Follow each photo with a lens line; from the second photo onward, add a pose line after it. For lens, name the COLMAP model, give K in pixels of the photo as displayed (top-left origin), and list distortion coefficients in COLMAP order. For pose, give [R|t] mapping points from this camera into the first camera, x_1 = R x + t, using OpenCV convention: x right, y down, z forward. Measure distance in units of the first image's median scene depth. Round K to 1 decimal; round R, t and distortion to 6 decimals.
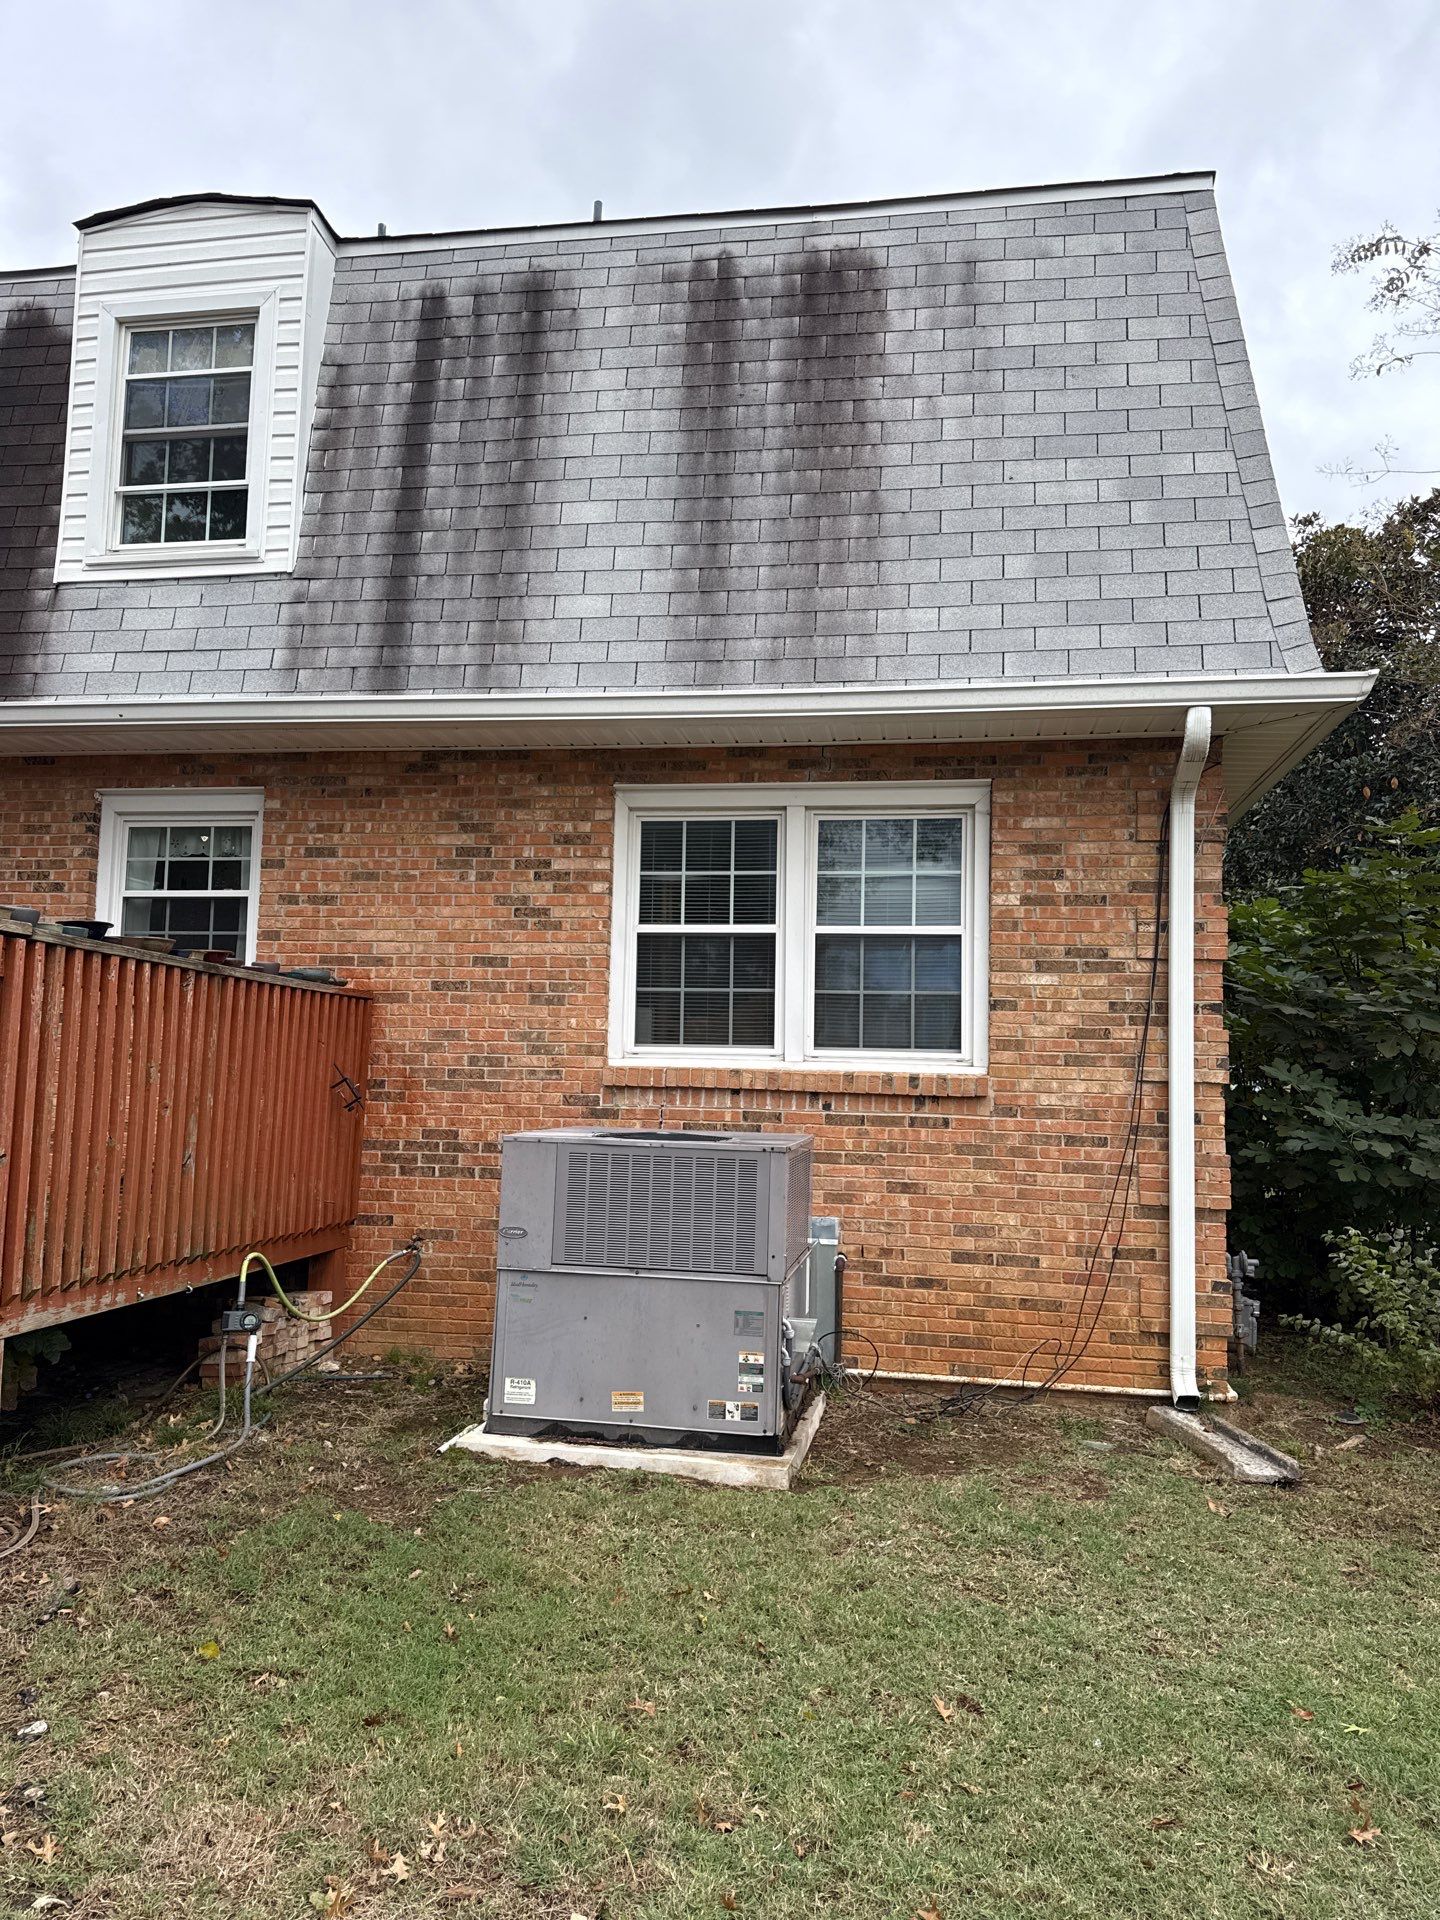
lens RADIAL K [[1361.9, 0, 720.0], [0, 1361.9, 960.0], [0, 0, 1]] dist [0.157884, -0.267134]
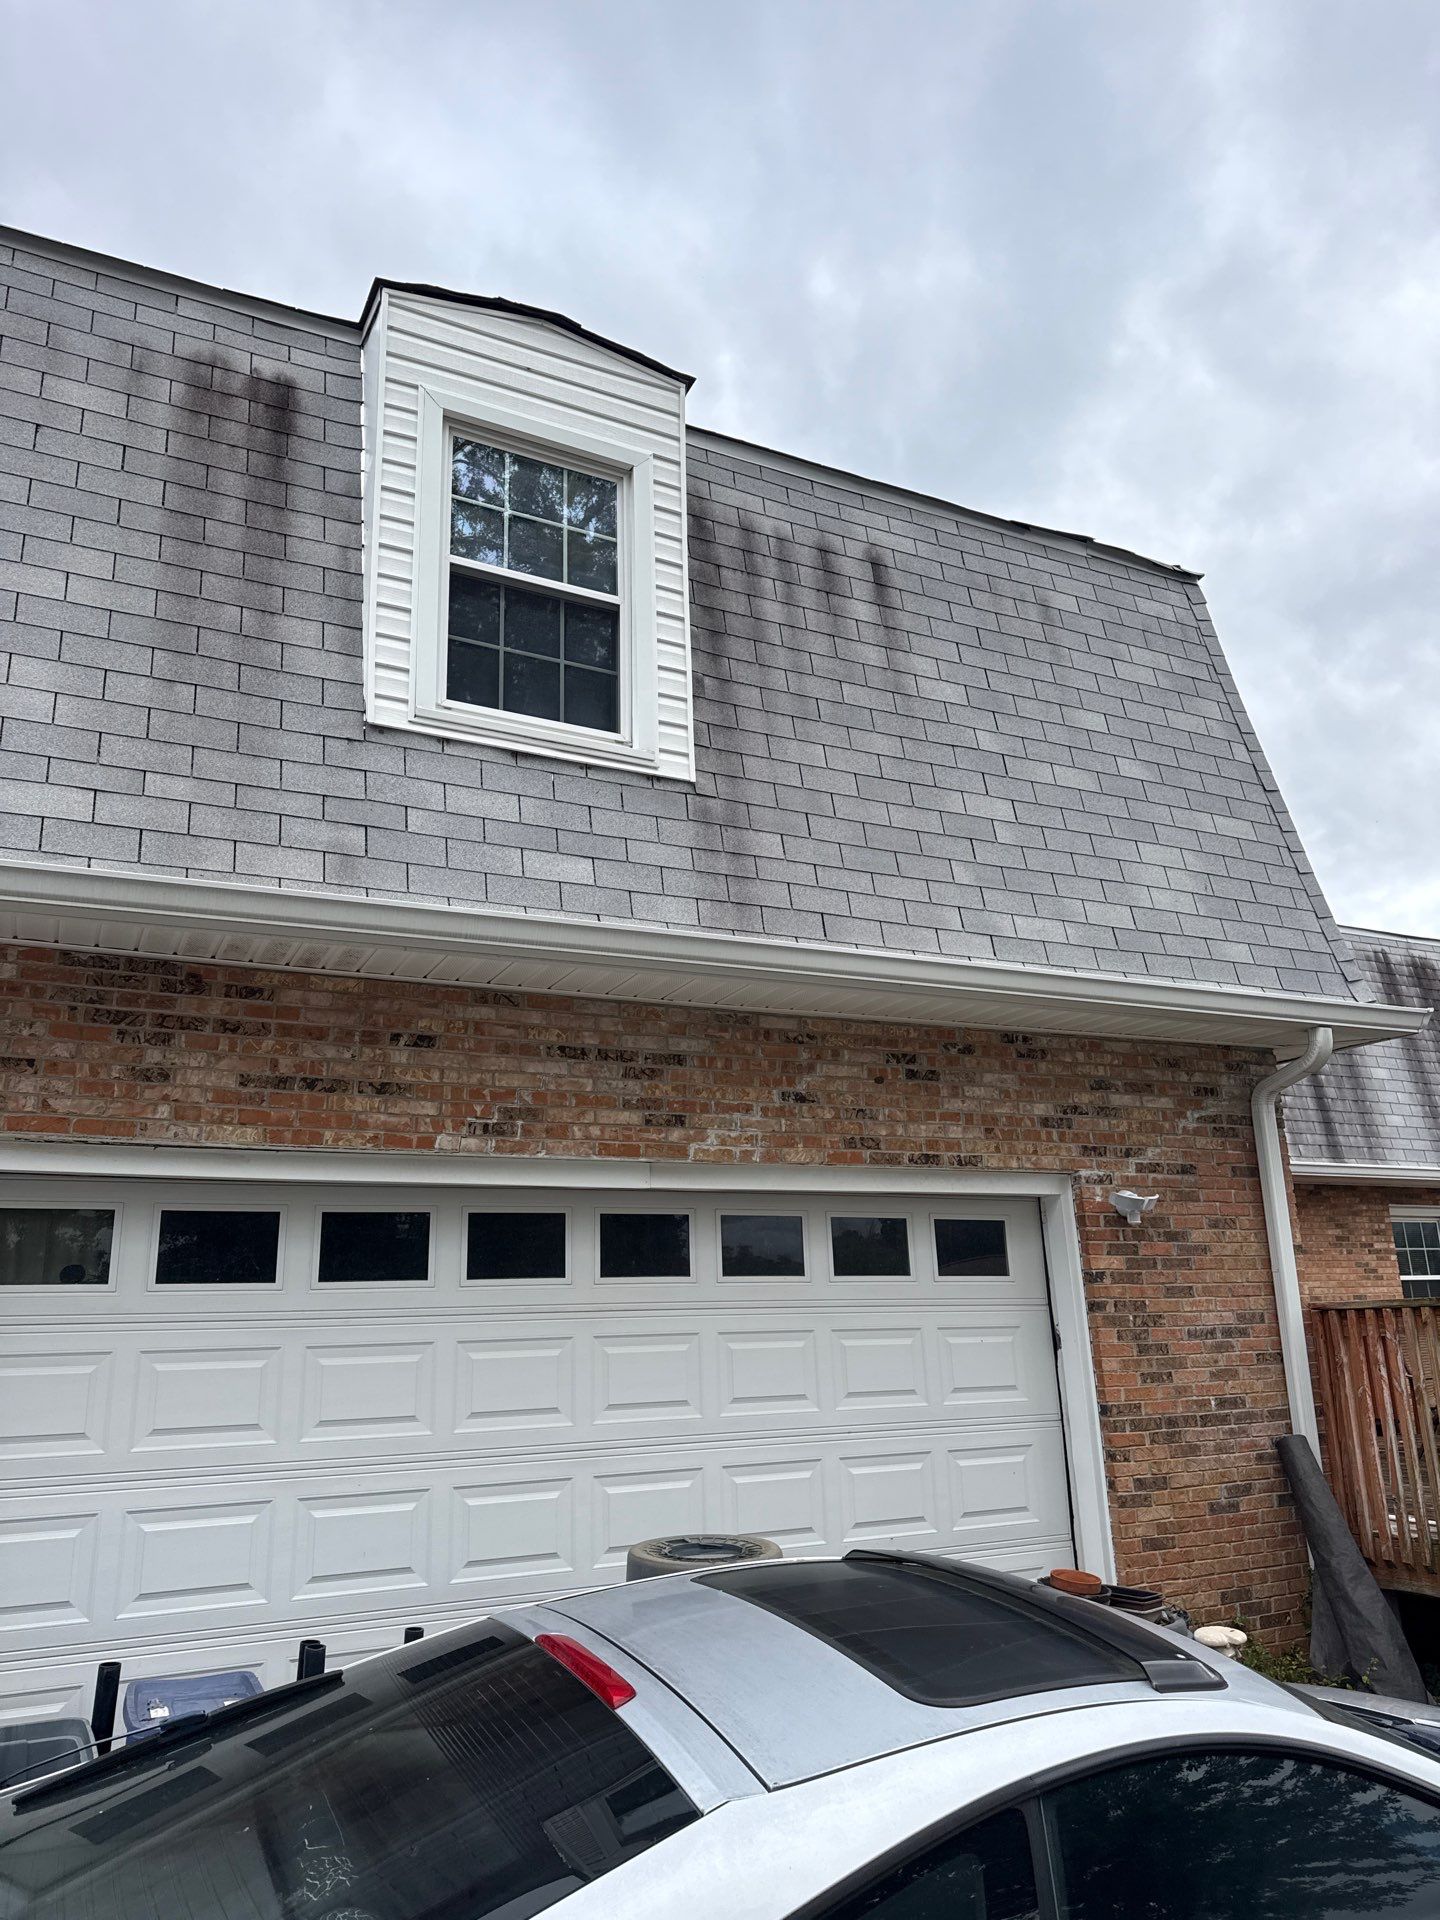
lens RADIAL K [[1361.9, 0, 720.0], [0, 1361.9, 960.0], [0, 0, 1]] dist [0.157884, -0.267134]
pose [[0.811184, 0.101594, 0.575899, -2.074855], [-0.006313, 0.986258, -0.165092, -0.137671], [-0.584757, 0.130284, 0.800678, -0.110152]]
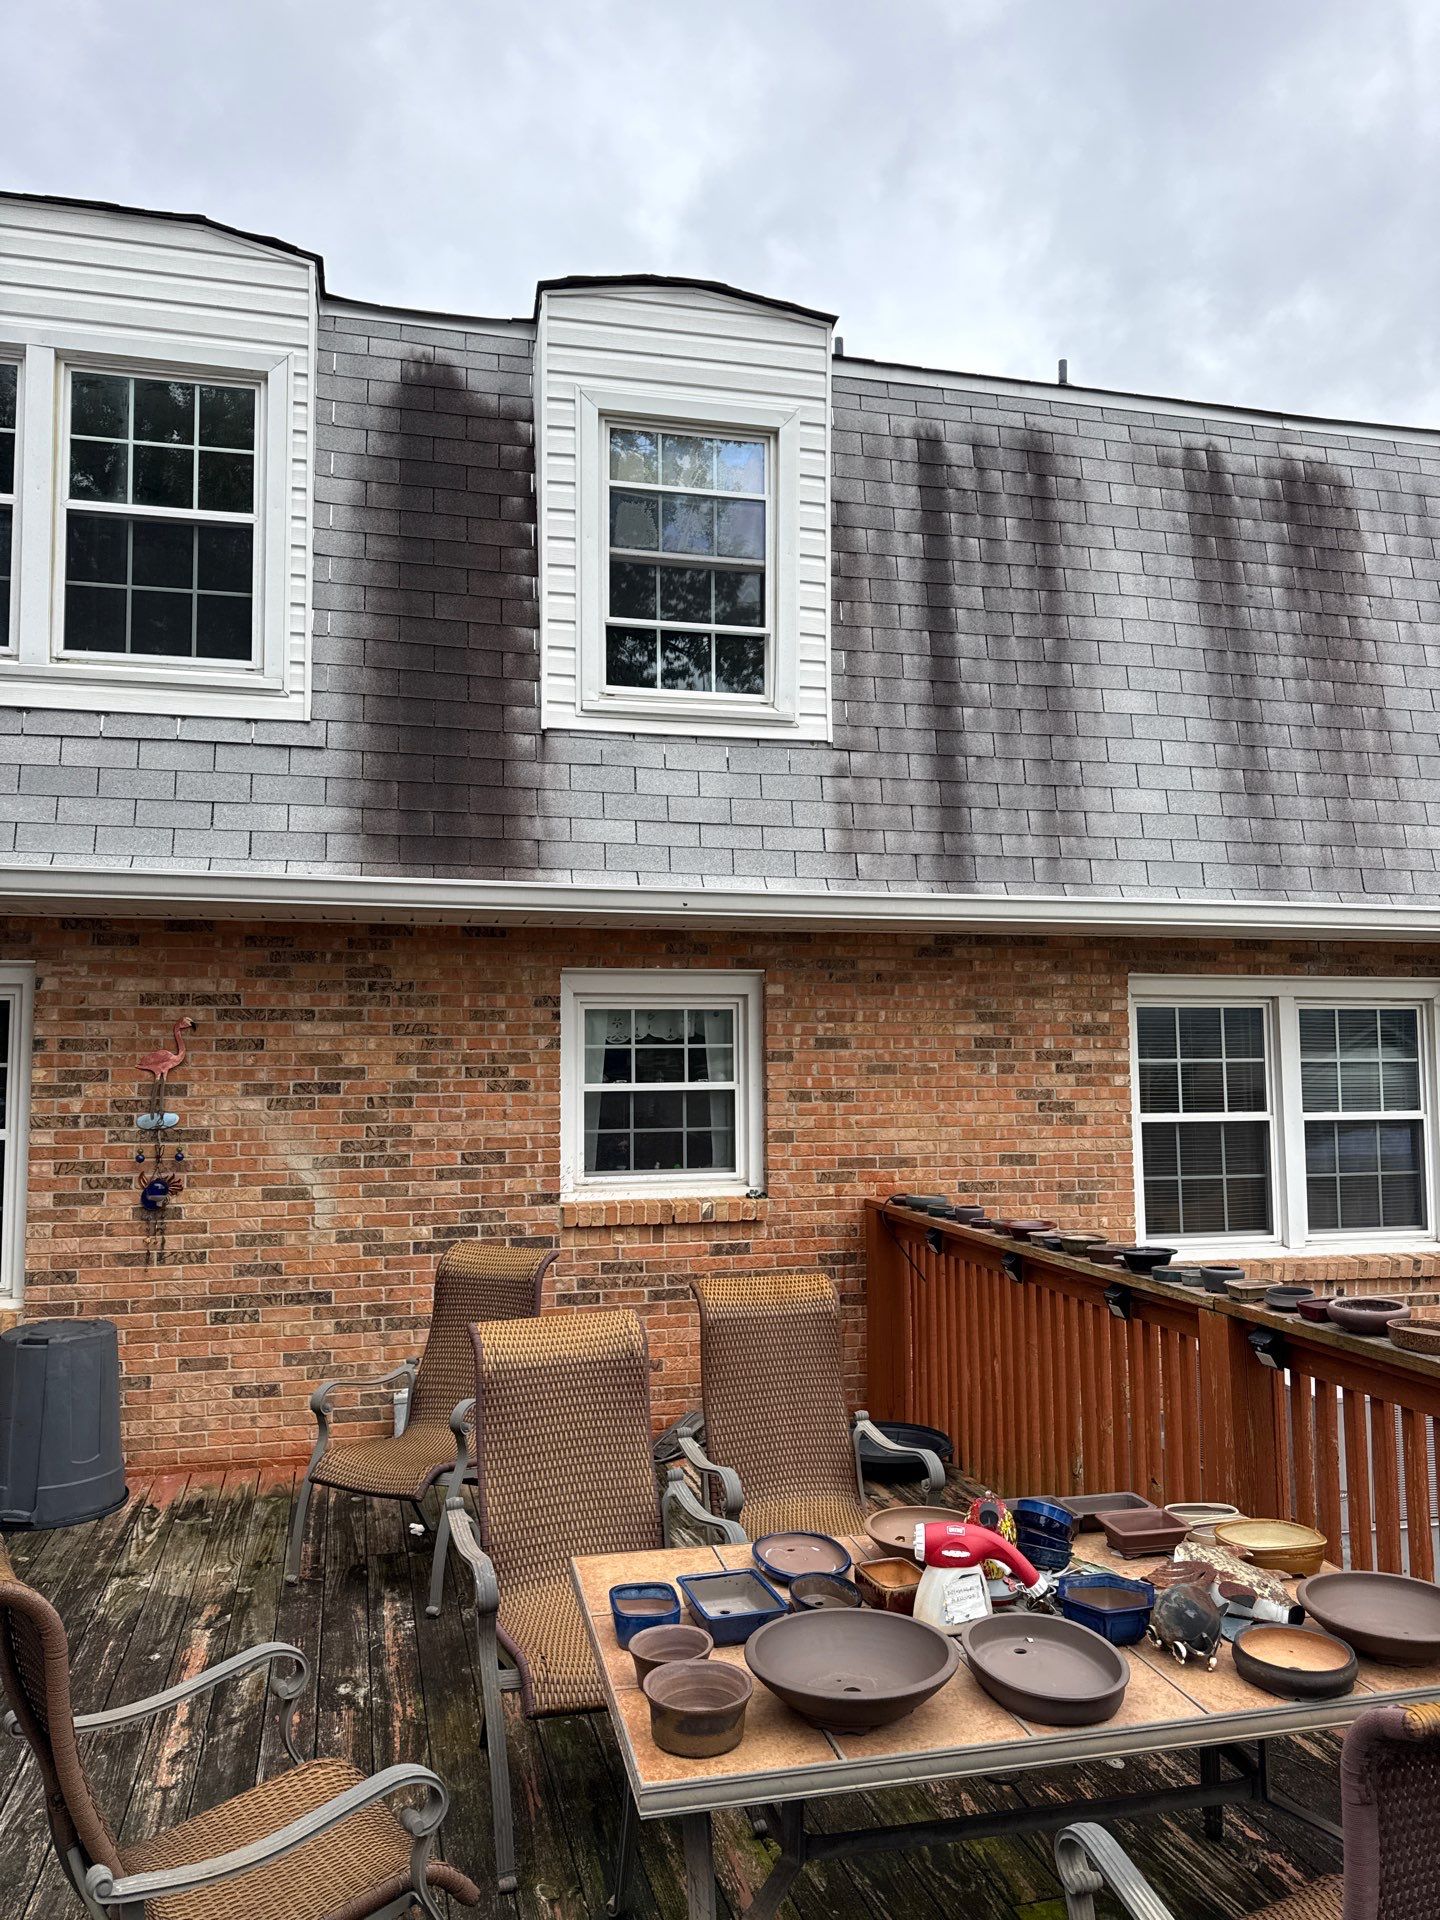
lens RADIAL K [[1361.9, 0, 720.0], [0, 1361.9, 960.0], [0, 0, 1]] dist [0.157884, -0.267134]
pose [[0.916009, -0.003520, 0.401141, -0.740206], [-0.012233, 0.999251, 0.036702, -0.170157], [-0.400970, -0.038526, 0.915281, 0.207965]]
